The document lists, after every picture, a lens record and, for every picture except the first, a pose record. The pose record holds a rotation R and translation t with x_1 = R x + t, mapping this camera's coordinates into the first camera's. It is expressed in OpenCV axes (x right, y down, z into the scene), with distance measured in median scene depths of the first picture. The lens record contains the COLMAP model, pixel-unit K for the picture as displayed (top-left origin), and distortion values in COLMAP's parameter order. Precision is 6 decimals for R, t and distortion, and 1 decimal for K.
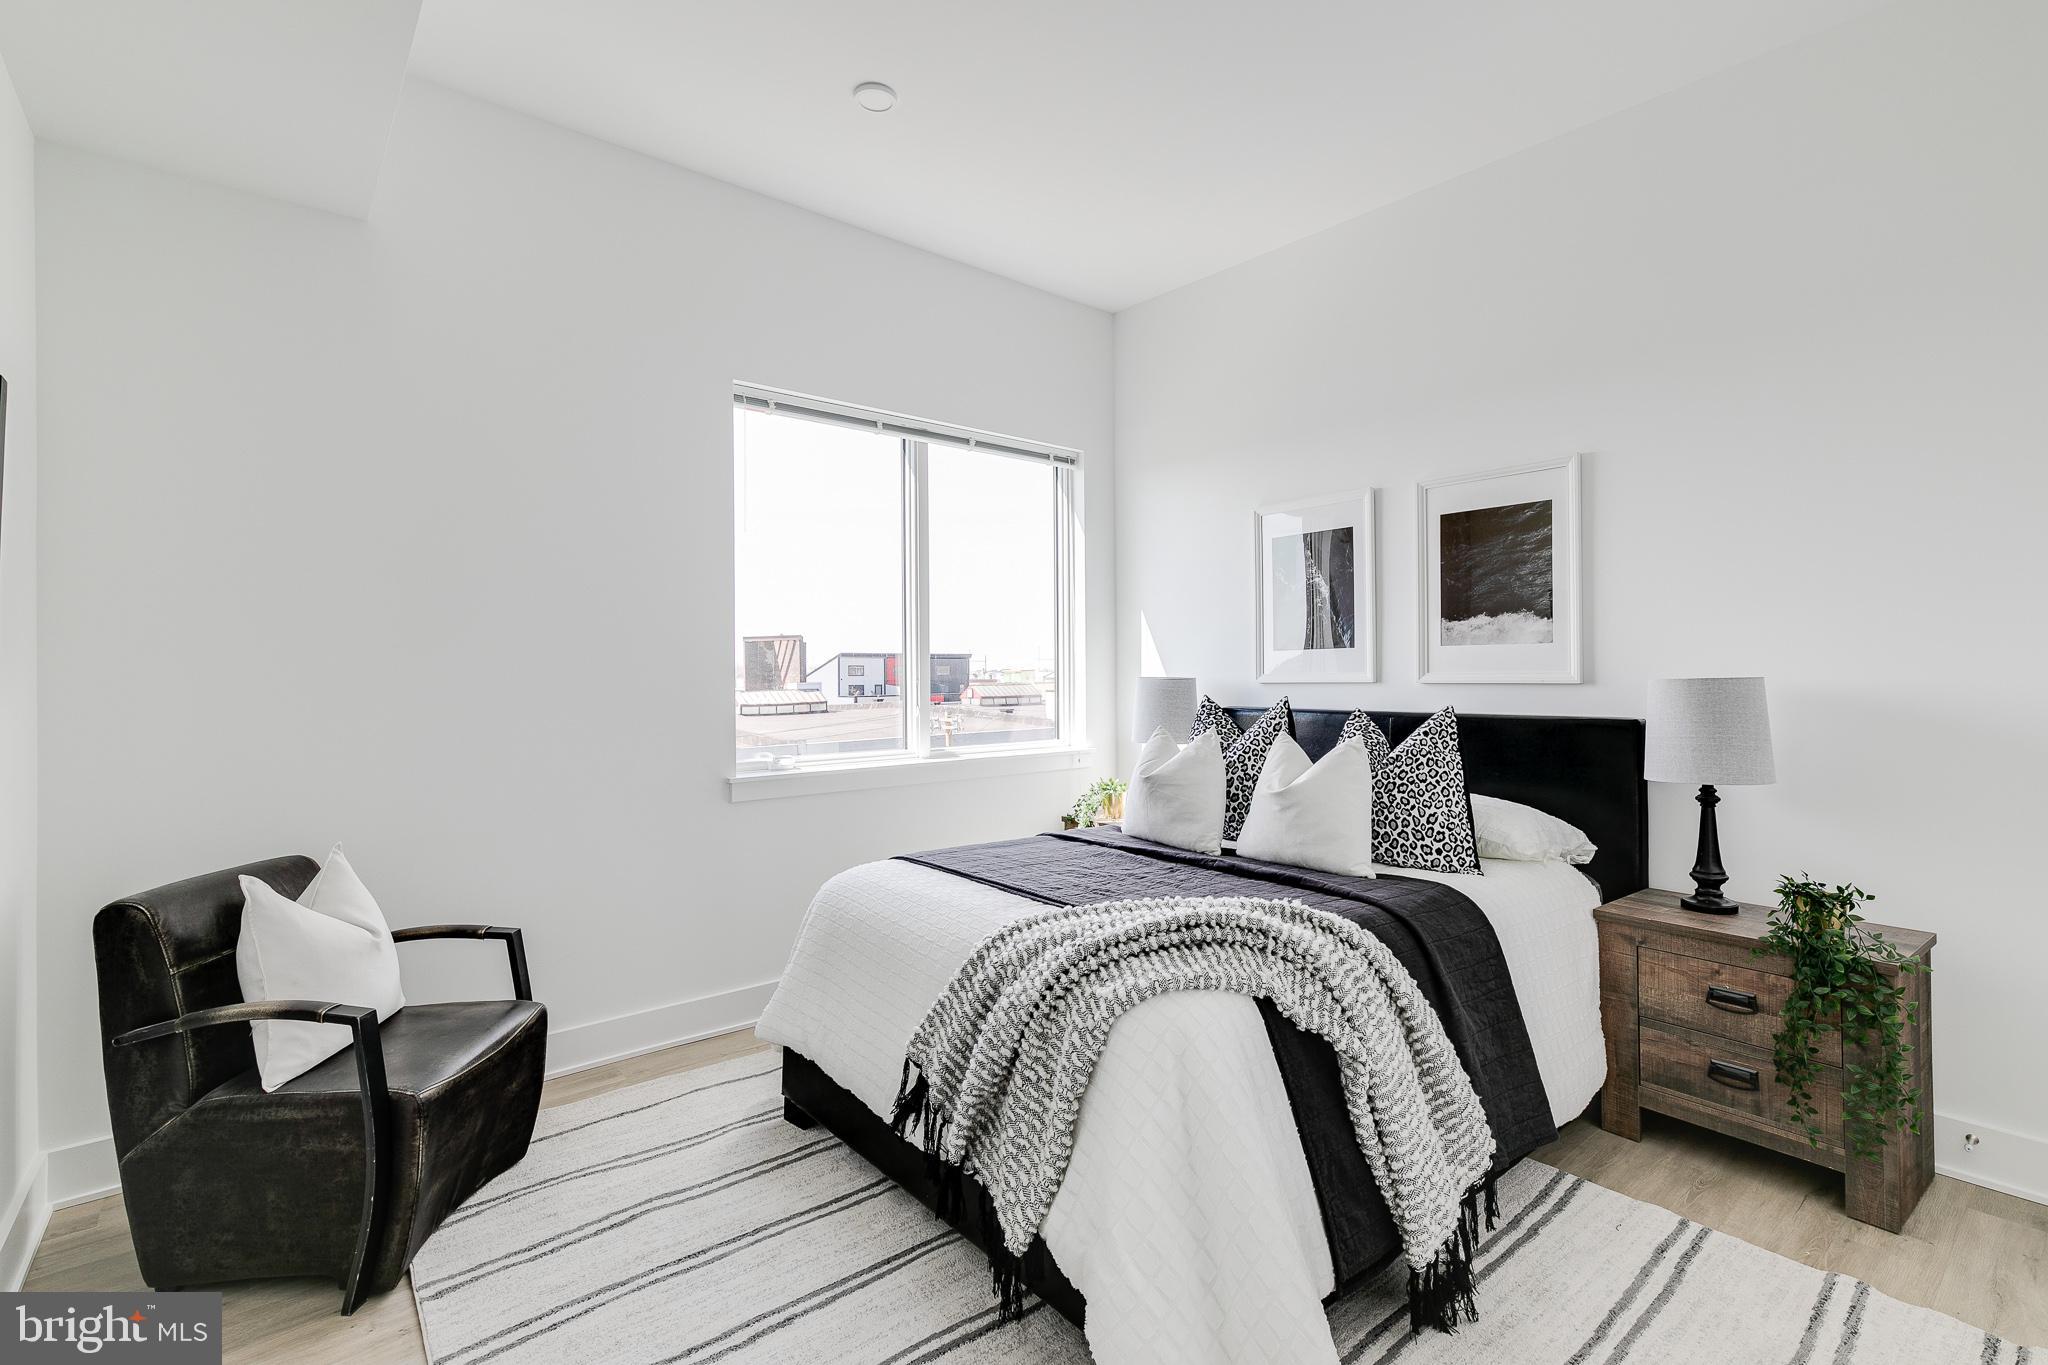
lens RADIAL K [[925.7, 0, 1019.7], [0, 925.7, 661.3], [0, 0, 1]] dist [0.000567, 0.000007]
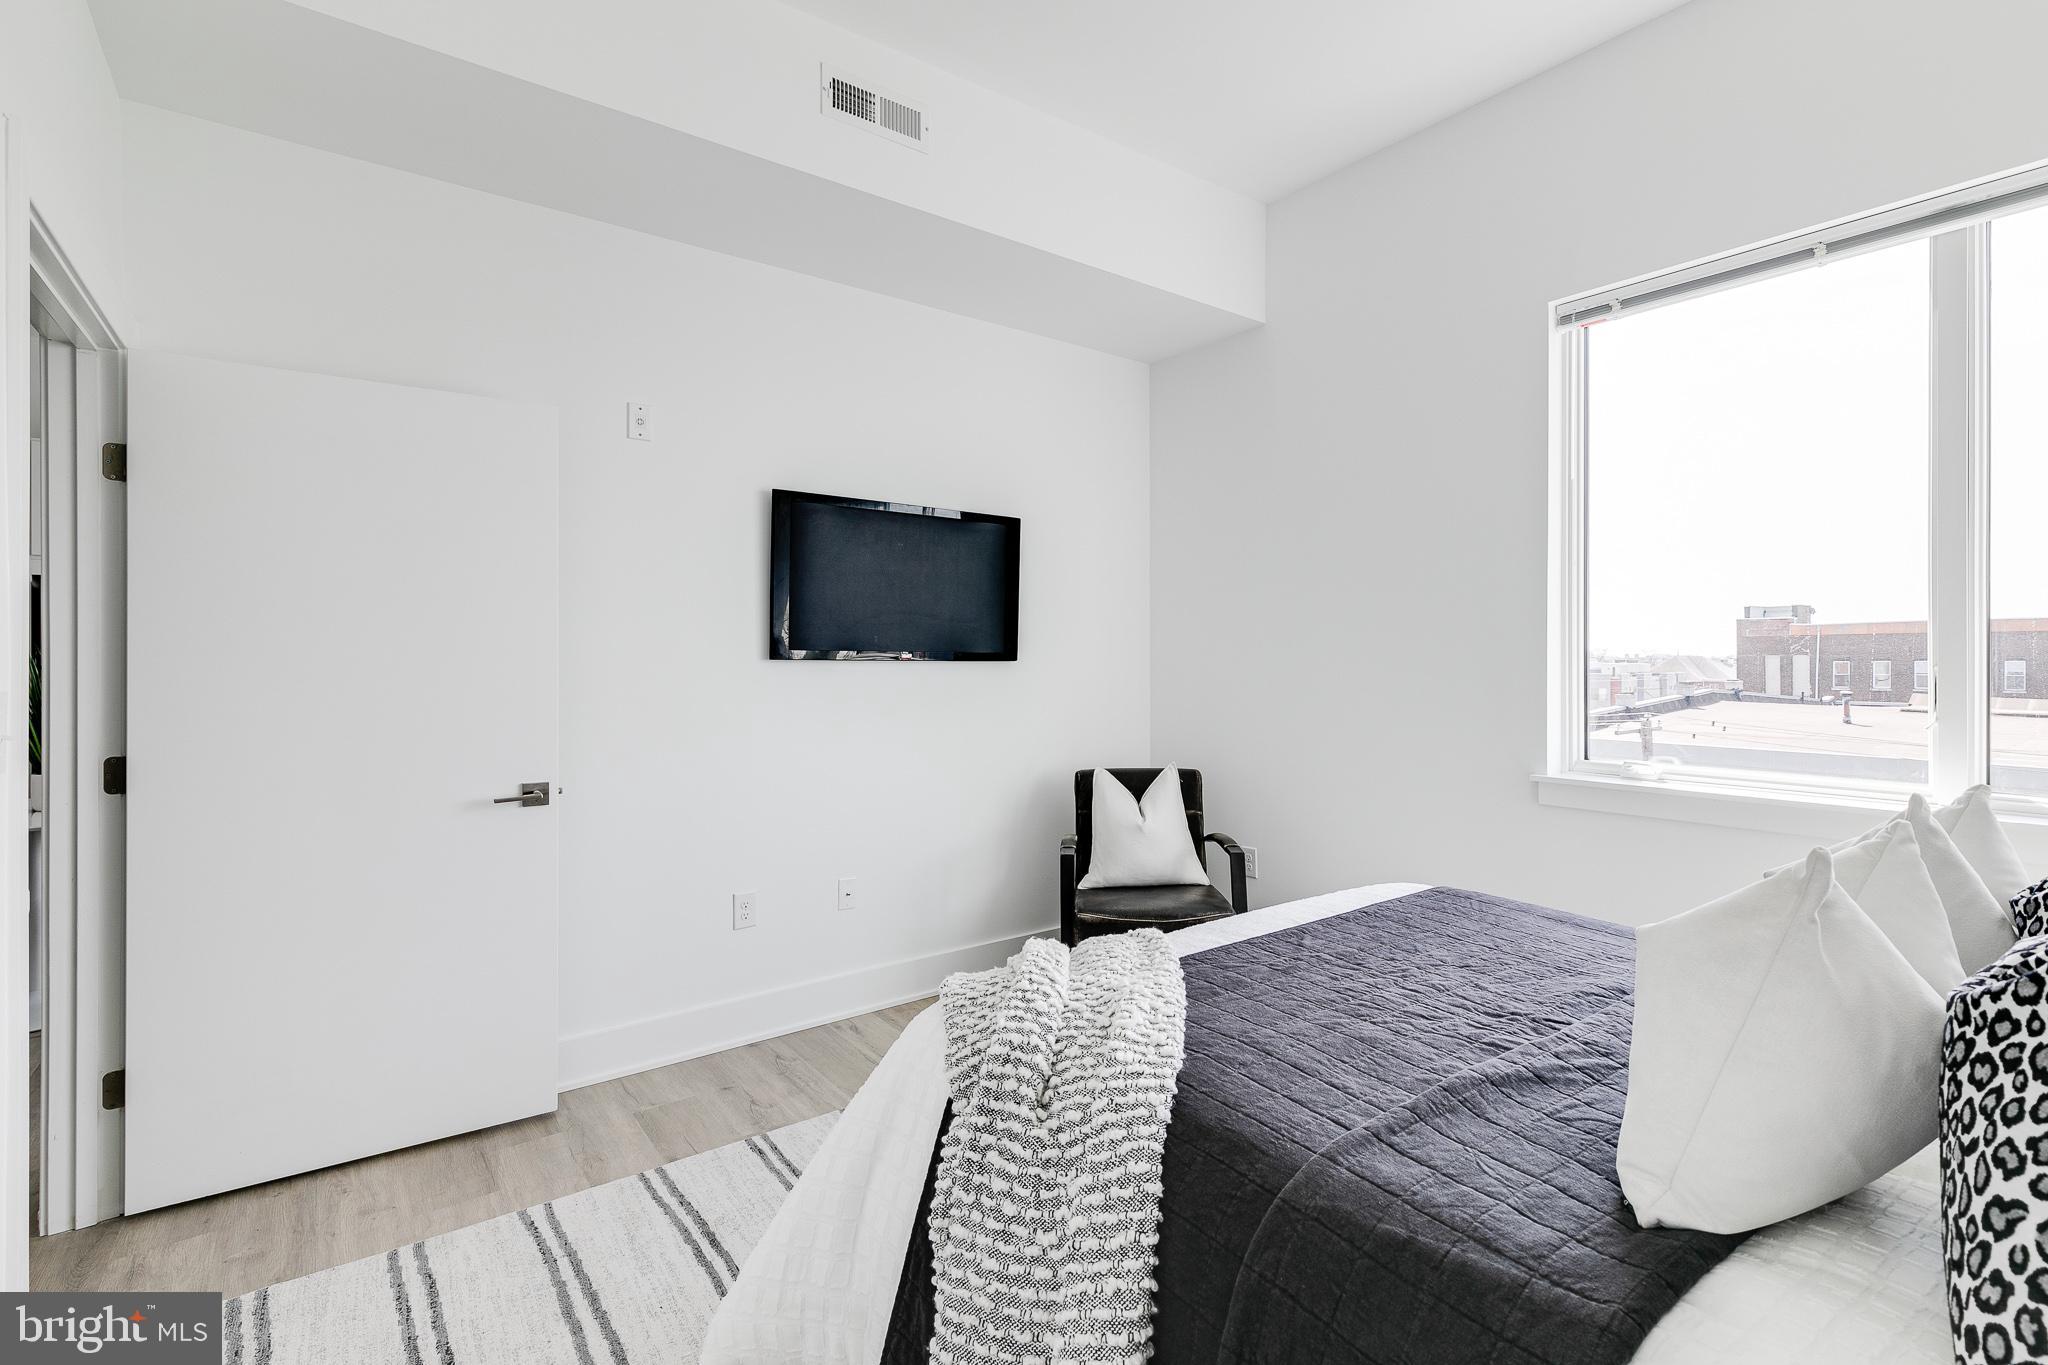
lens RADIAL K [[925.7, 0, 1019.7], [0, 925.7, 661.3], [0, 0, 1]] dist [0.000567, 0.000007]
pose [[-0.044196, 0.007686, -0.998993, 0.589664], [0.008100, 0.999940, 0.007335, 0.008401], [0.998990, -0.007768, -0.044256, 0.608187]]
